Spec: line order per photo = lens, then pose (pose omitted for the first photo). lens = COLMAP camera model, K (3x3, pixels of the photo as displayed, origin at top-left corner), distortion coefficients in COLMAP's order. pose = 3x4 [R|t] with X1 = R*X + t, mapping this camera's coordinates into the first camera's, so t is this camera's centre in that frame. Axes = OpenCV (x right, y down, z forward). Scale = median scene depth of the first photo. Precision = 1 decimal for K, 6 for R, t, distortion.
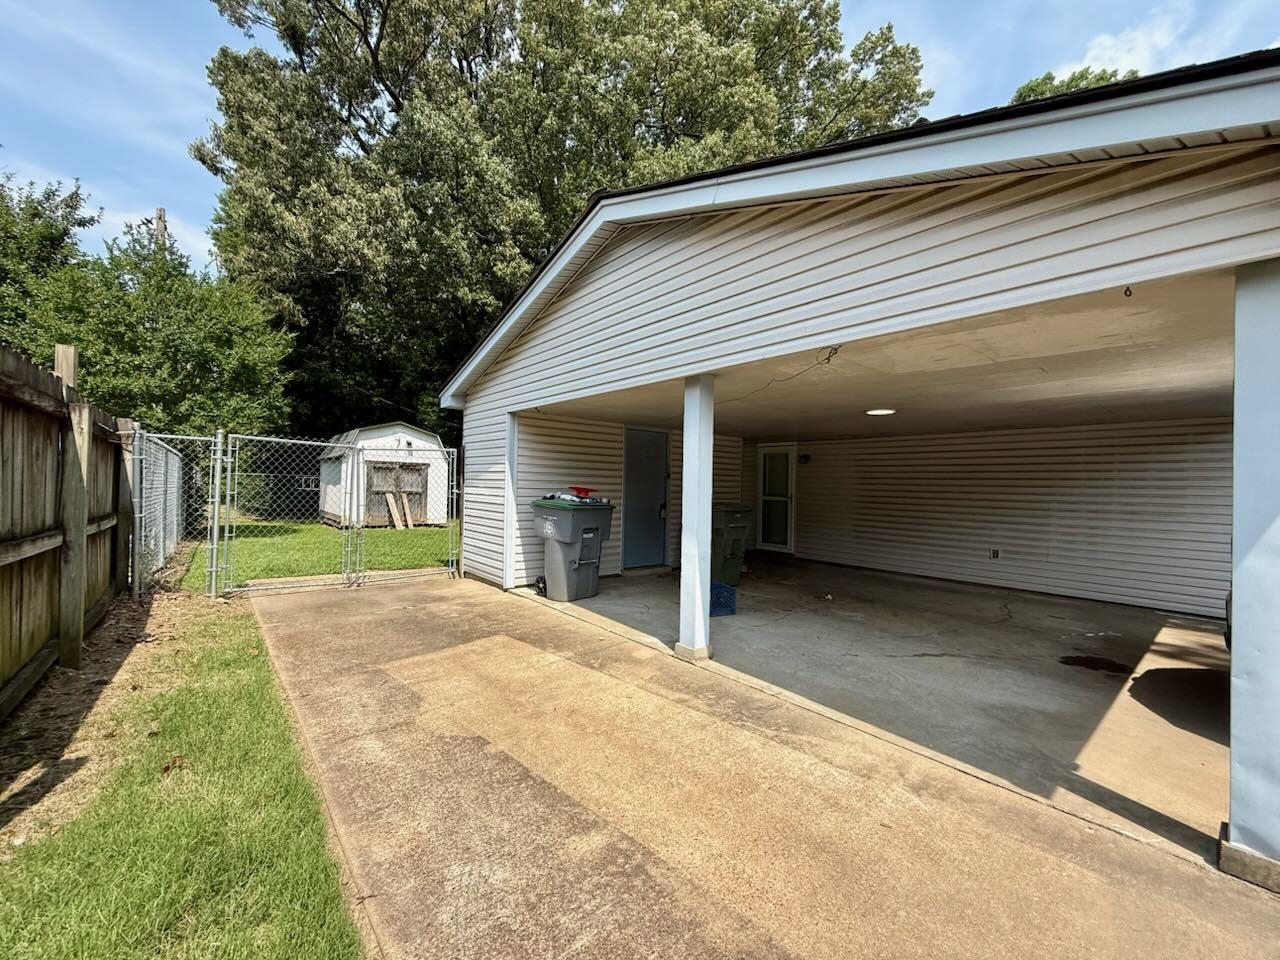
lens RADIAL K [[511.1, 0, 639.2], [0, 511.1, 481.1], [0, 0, 1]] dist [0.001003, 0.000063]
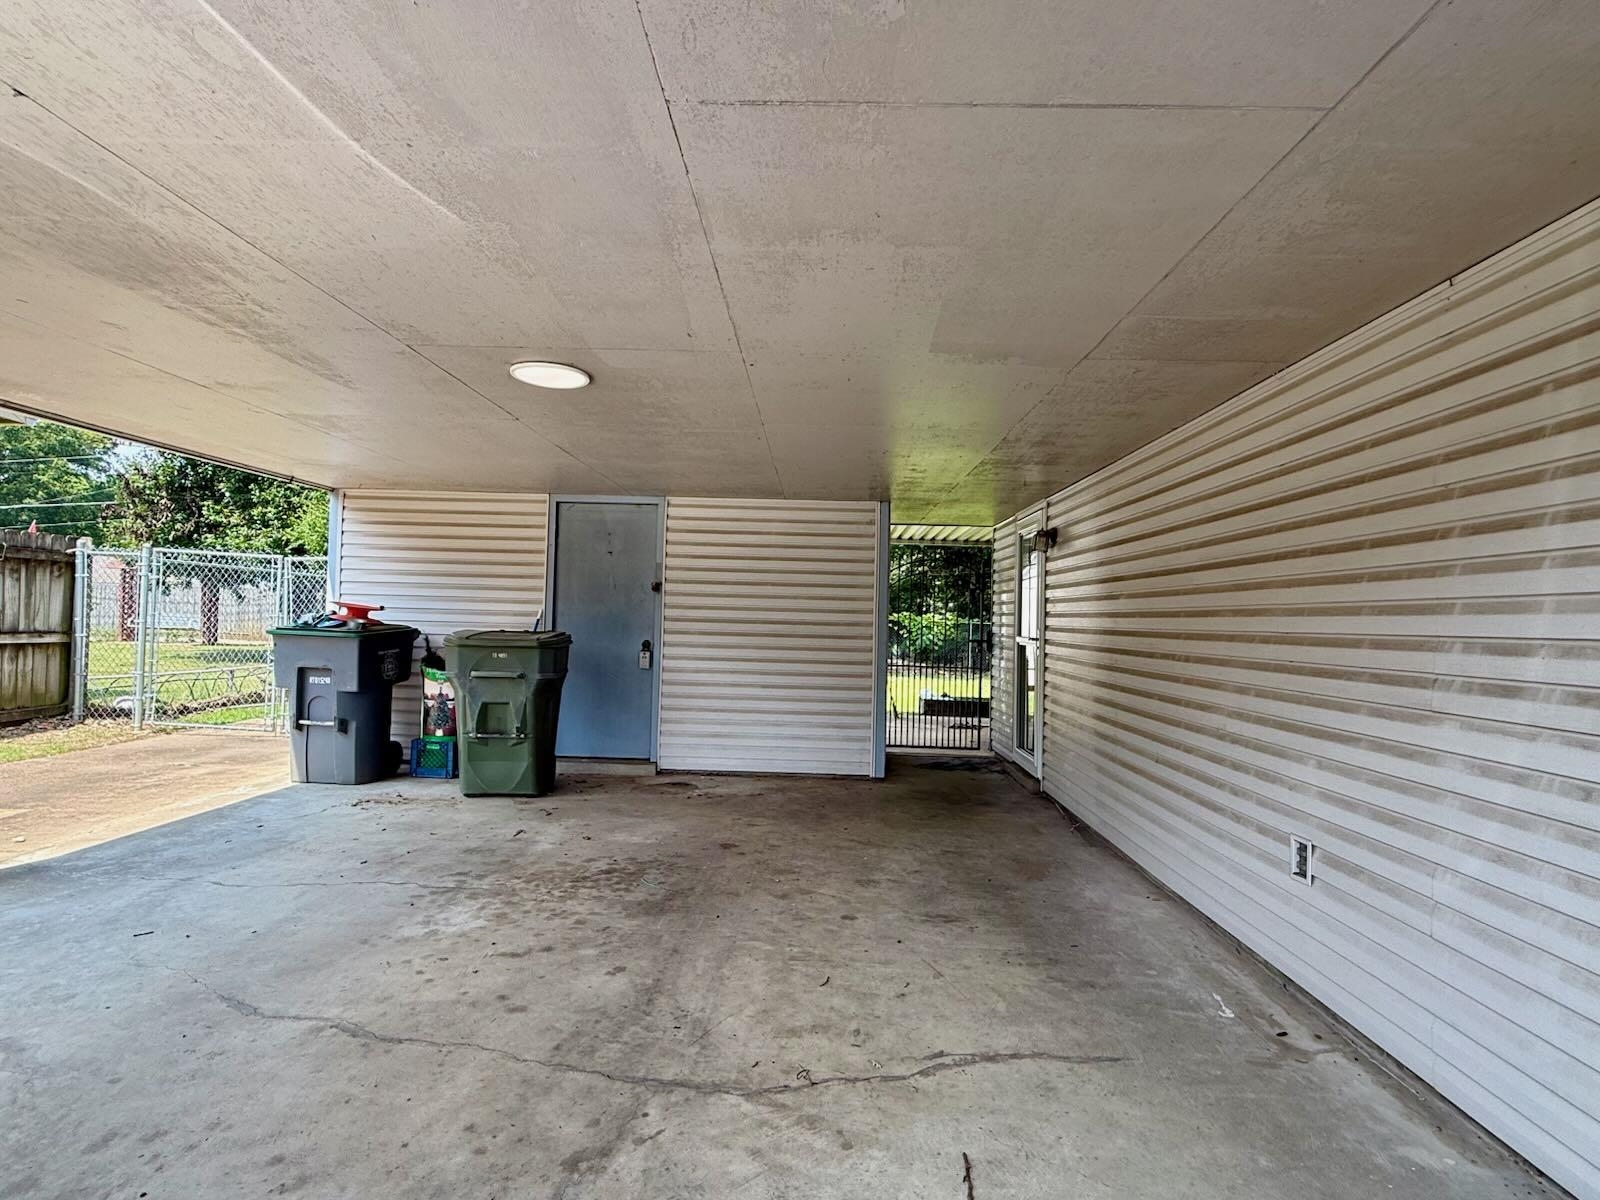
lens RADIAL K [[796.4, 0, 802.3], [0, 796.4, 602.3], [0, 0, 1]] dist [0.000063, -0.000029]
pose [[0.754402, -0.016830, -0.656196, 0.821005], [-0.005649, 0.999468, -0.032129, 0.035423], [0.656388, 0.027945, 0.753906, 0.589273]]
